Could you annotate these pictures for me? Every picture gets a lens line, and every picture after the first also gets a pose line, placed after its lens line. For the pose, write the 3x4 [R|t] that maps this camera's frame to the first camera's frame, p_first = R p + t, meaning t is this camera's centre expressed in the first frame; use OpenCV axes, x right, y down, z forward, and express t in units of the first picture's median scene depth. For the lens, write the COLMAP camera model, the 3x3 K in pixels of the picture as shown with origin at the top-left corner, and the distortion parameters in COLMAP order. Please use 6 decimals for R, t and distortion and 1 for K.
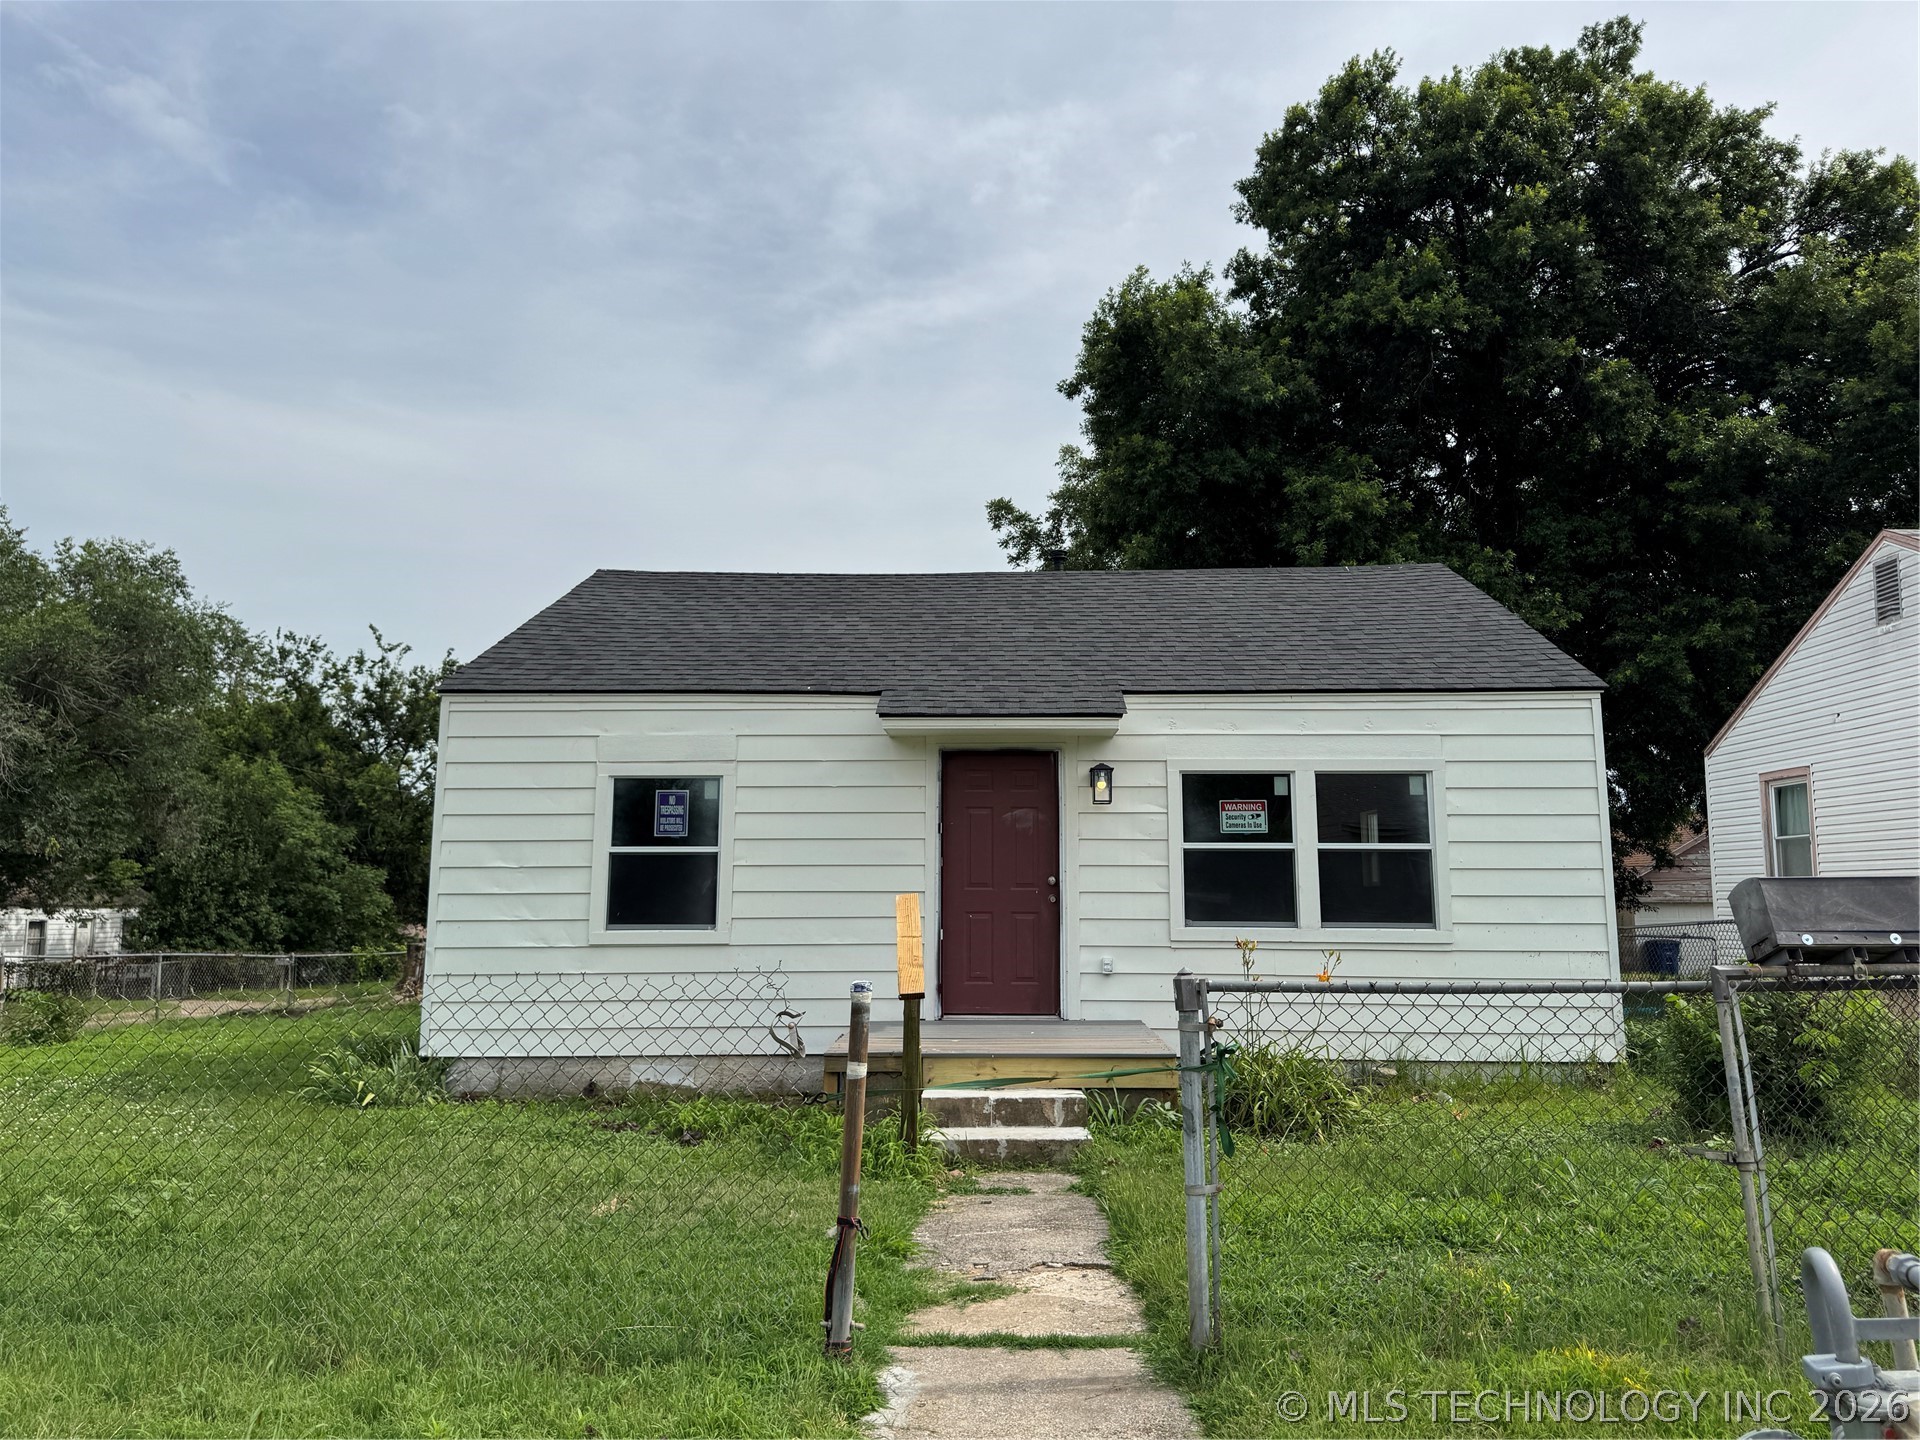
lens RADIAL K [[1351.4, 0, 957.0], [0, 1351.4, 704.3], [0, 0, 1]] dist [0.056658, -0.058097]
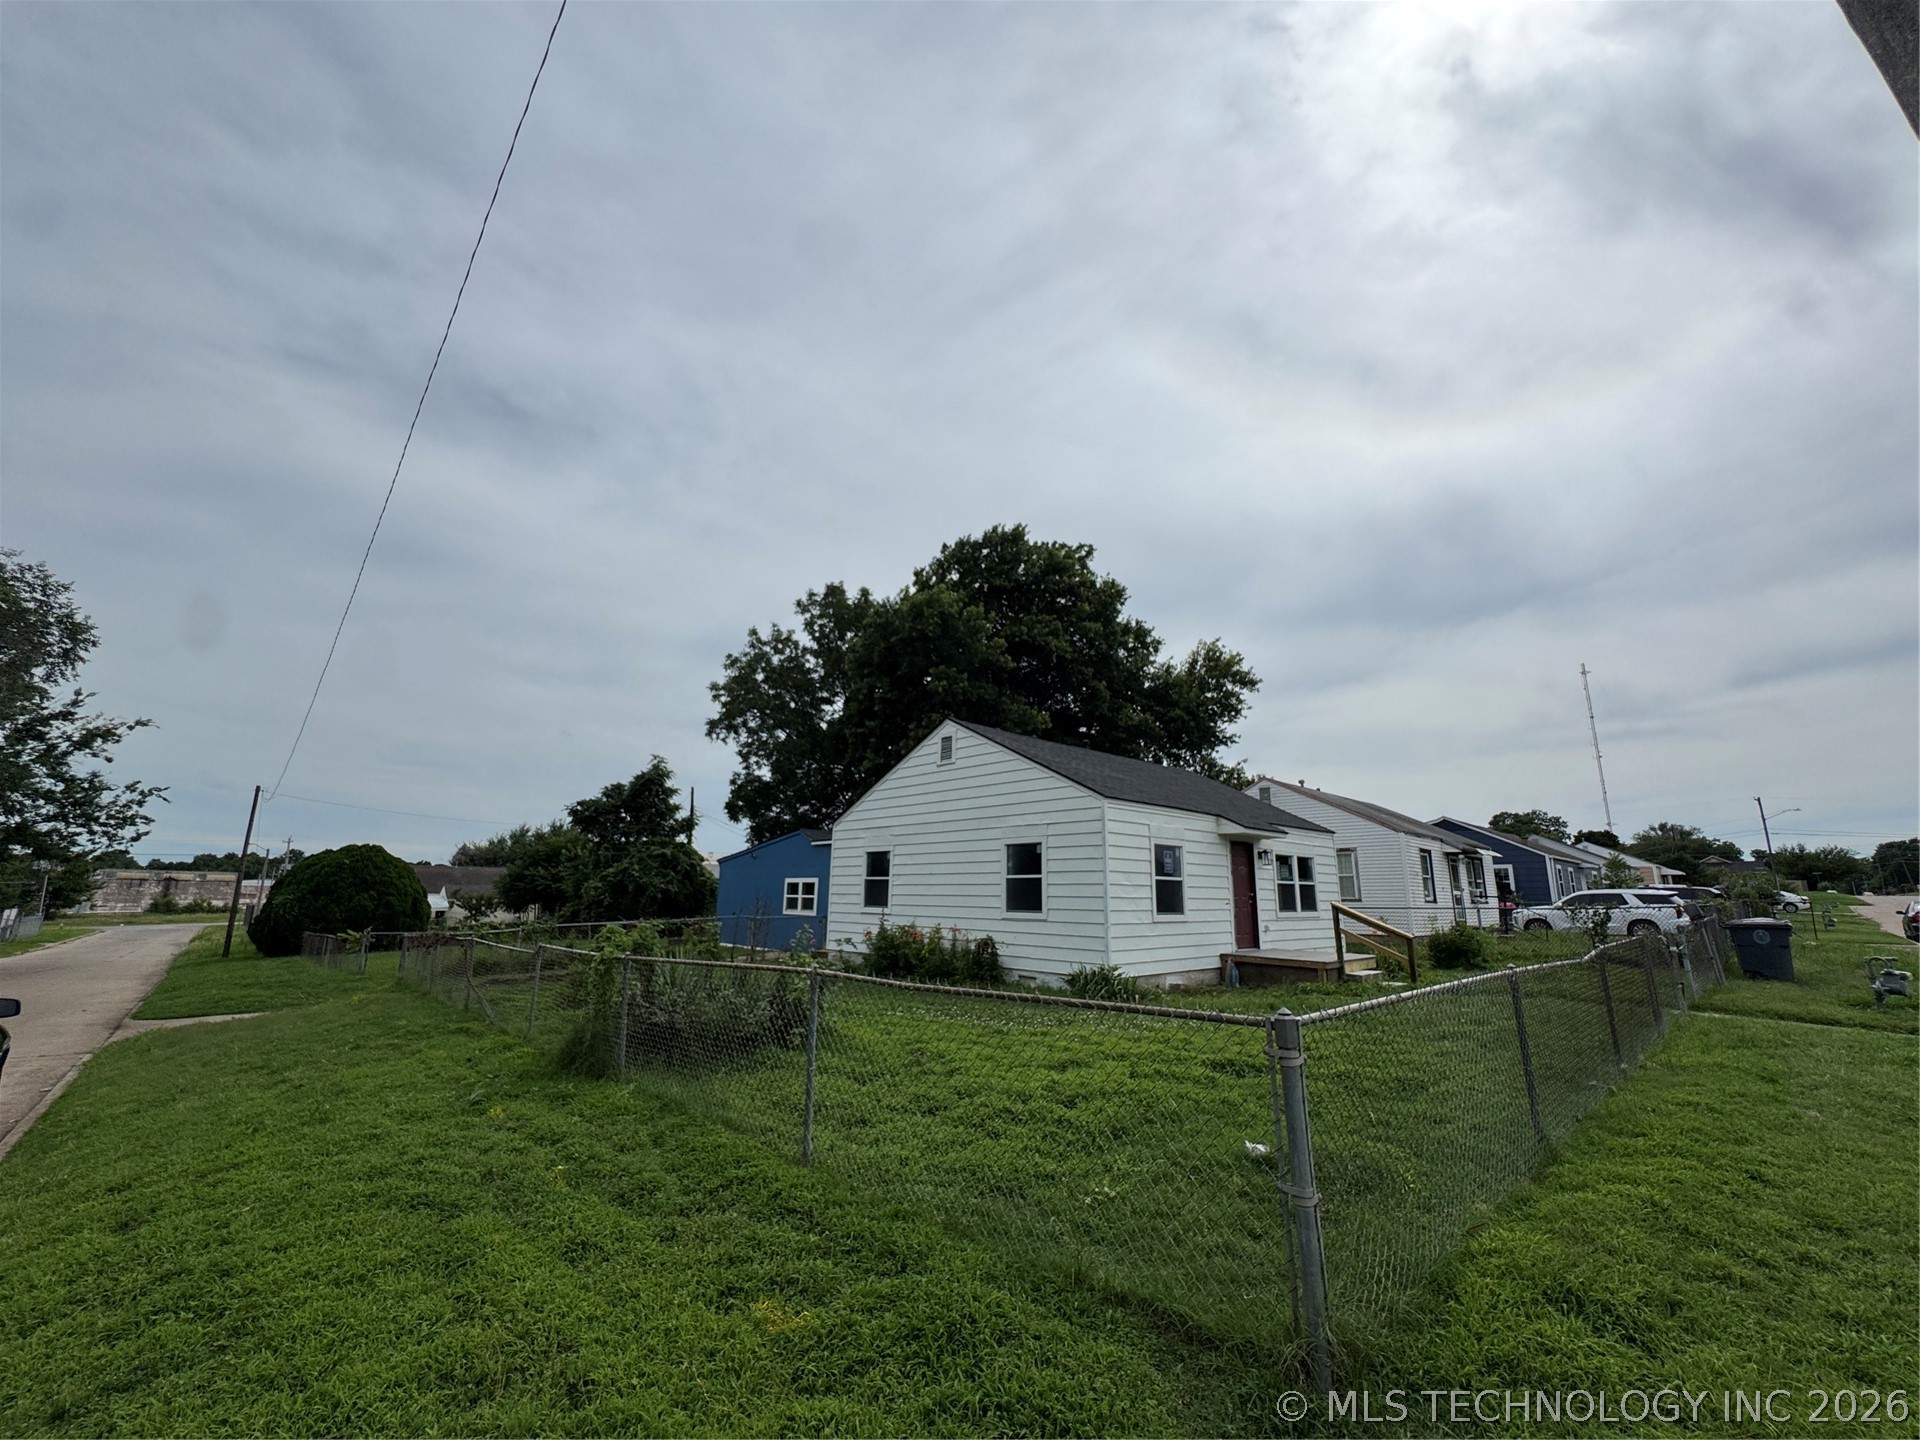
lens RADIAL K [[770.1, 0, 970.9], [0, 770.1, 717.1], [0, 0, 1]] dist [-0.003236, 0.001093]
pose [[0.744439, 0.163035, 0.647480, -1.315509], [-0.103549, 0.986189, -0.129266, 0.042373], [-0.659612, 0.029185, 0.751039, 0.253990]]
